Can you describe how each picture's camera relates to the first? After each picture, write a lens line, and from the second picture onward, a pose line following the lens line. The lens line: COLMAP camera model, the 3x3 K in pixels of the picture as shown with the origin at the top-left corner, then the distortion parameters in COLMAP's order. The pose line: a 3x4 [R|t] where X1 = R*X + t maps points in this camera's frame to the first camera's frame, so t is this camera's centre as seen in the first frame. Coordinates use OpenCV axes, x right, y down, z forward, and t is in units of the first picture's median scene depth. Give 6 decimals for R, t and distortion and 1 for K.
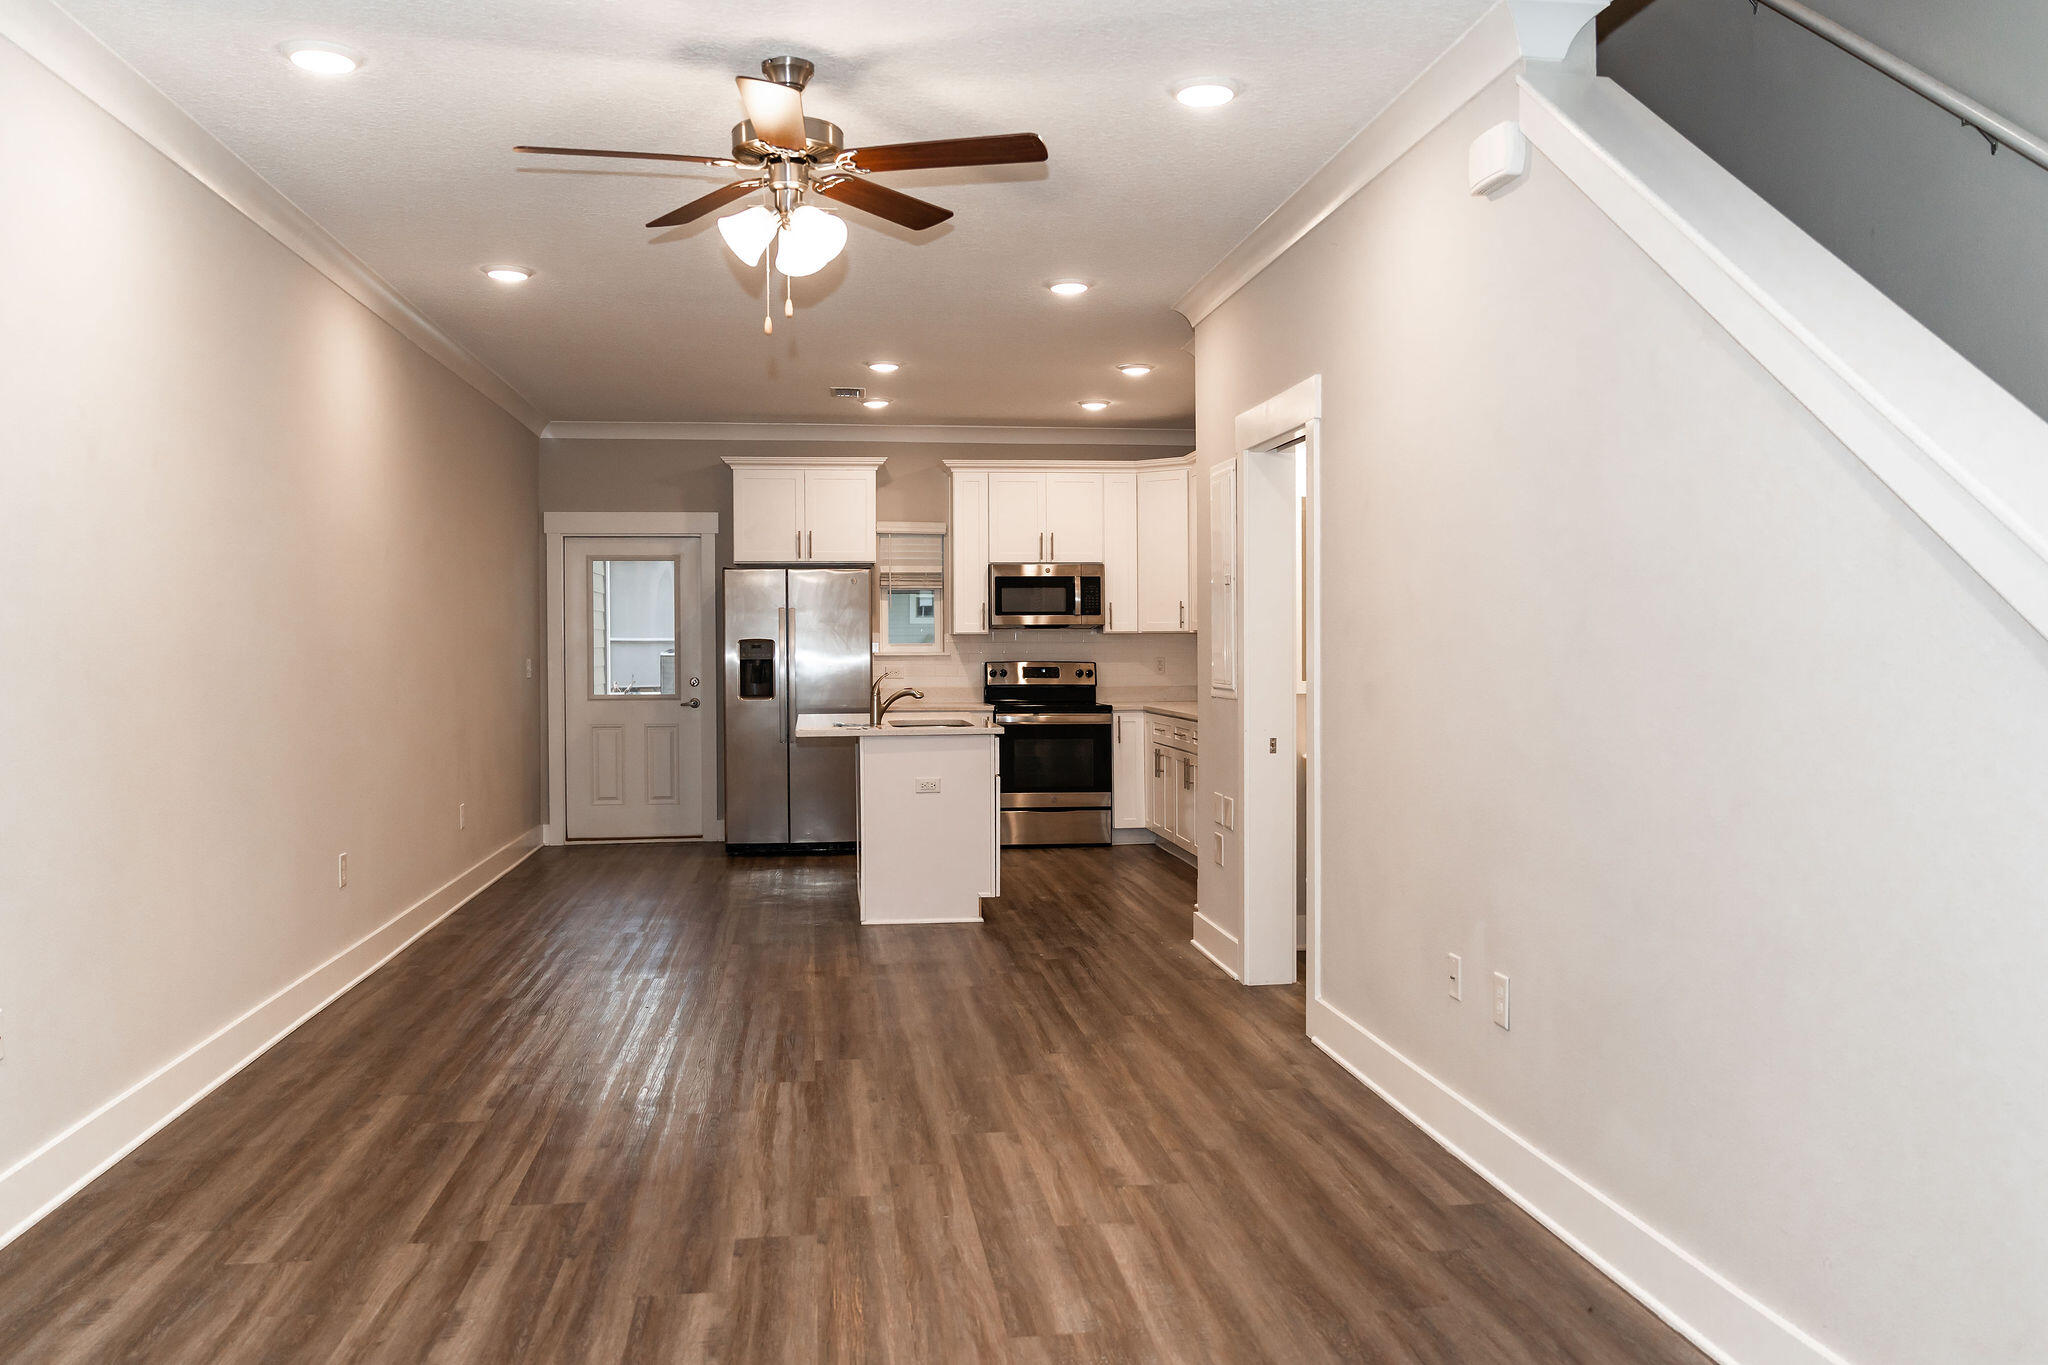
lens RADIAL K [[1473.3, 0, 1055.7], [0, 1473.3, 671.6], [0, 0, 1]] dist [-0.021926, -0.000932]
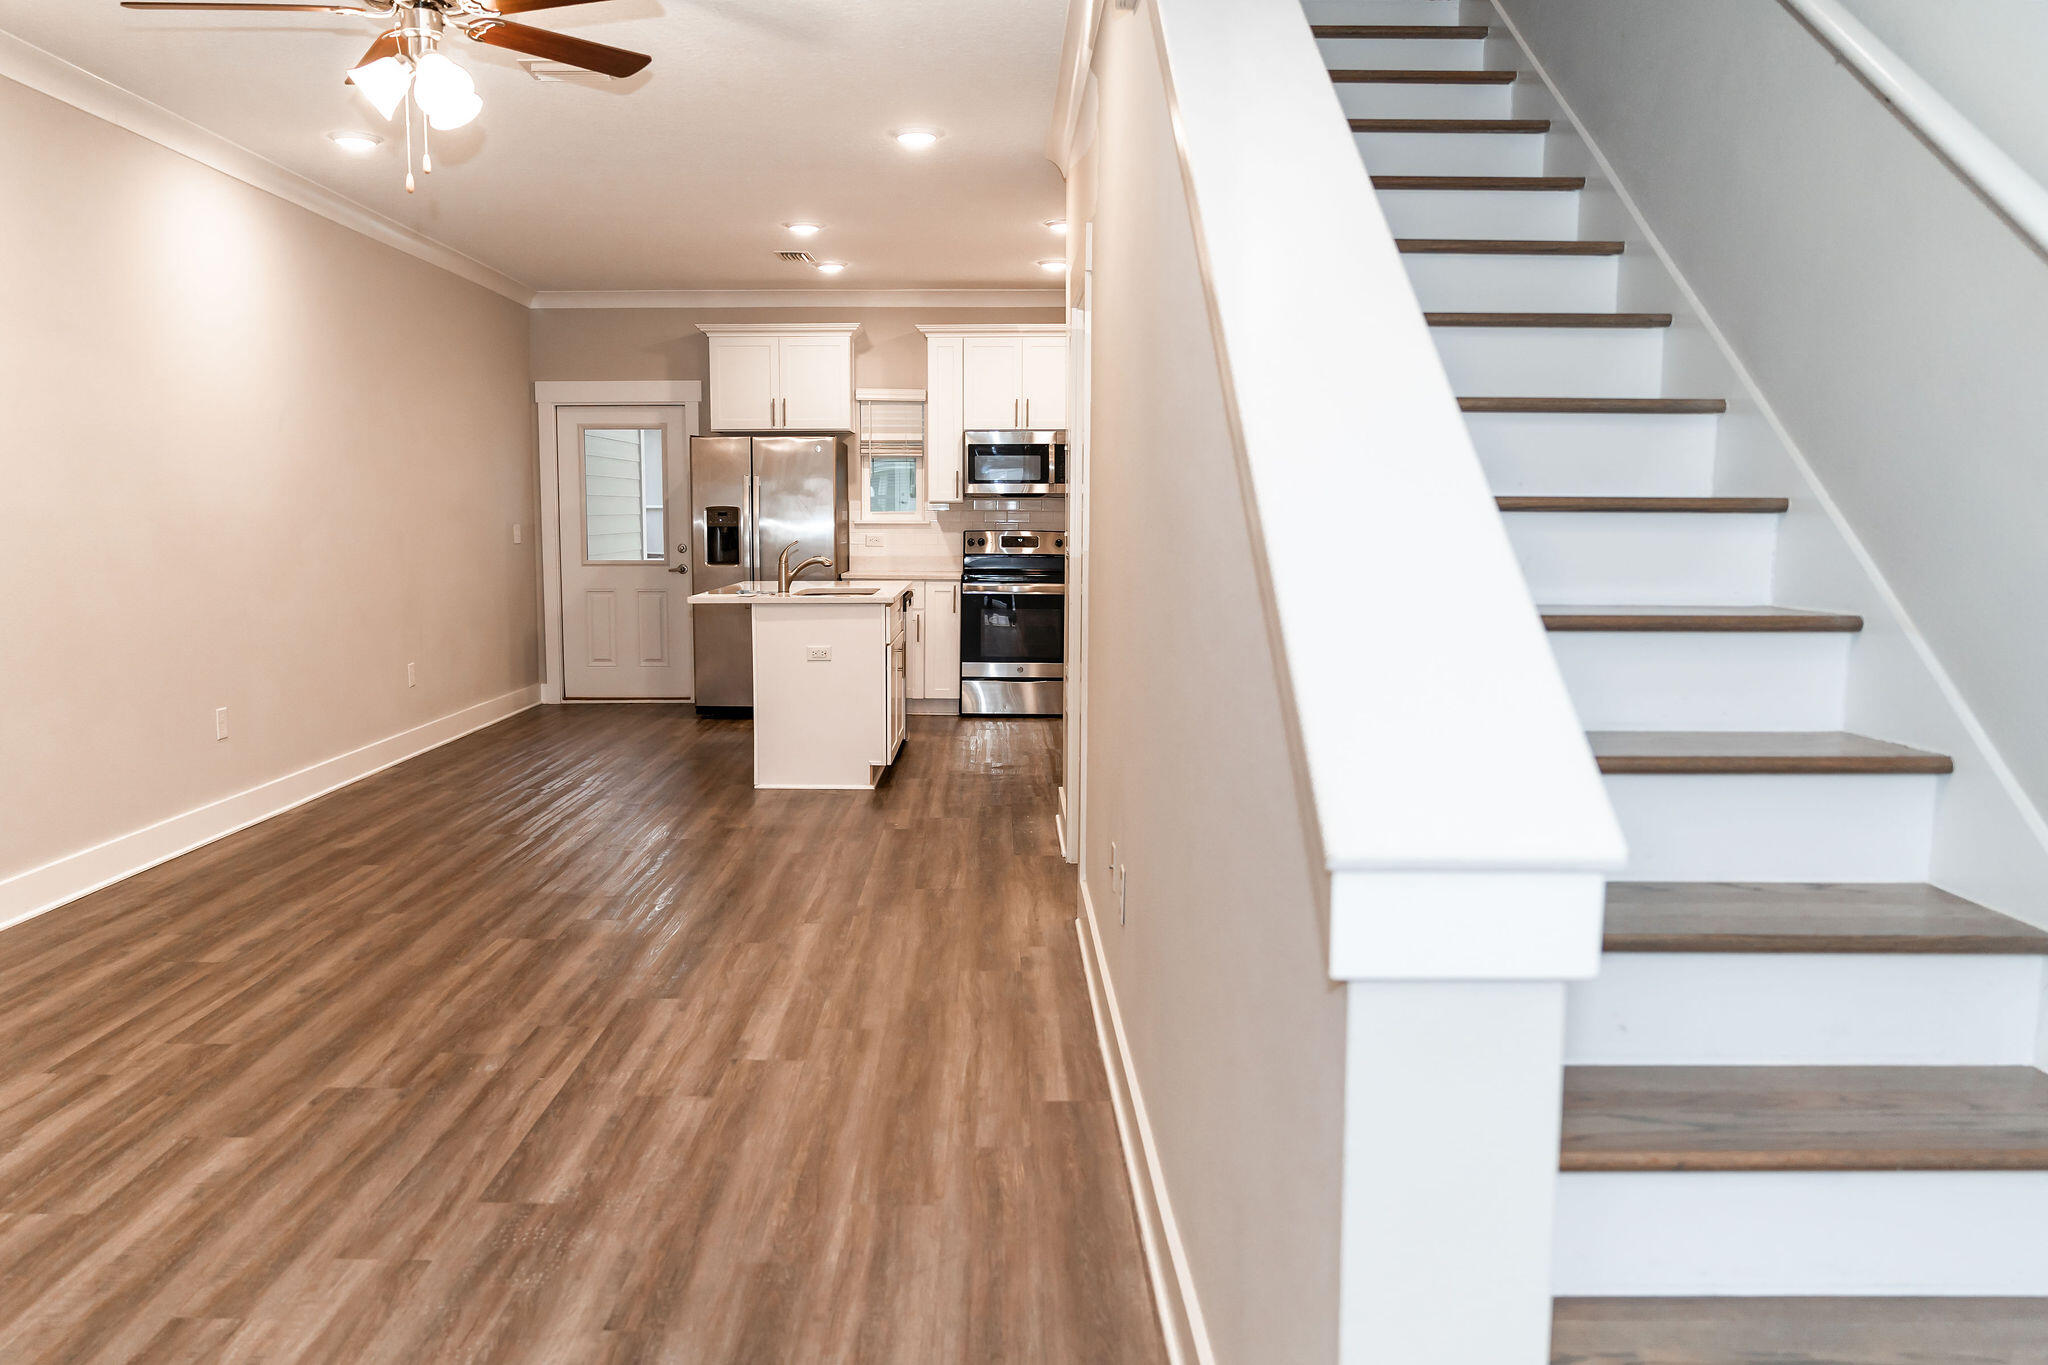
lens RADIAL K [[1446.5, 0, 1024.0], [0, 1446.5, 682.5], [0, 0, 1]] dist [-0.027900, 0.002832]
pose [[0.990024, 0.021874, -0.139191, 0.139101], [-0.008249, 0.995180, 0.097719, -0.000340], [0.140657, -0.095596, 0.985432, 0.034052]]
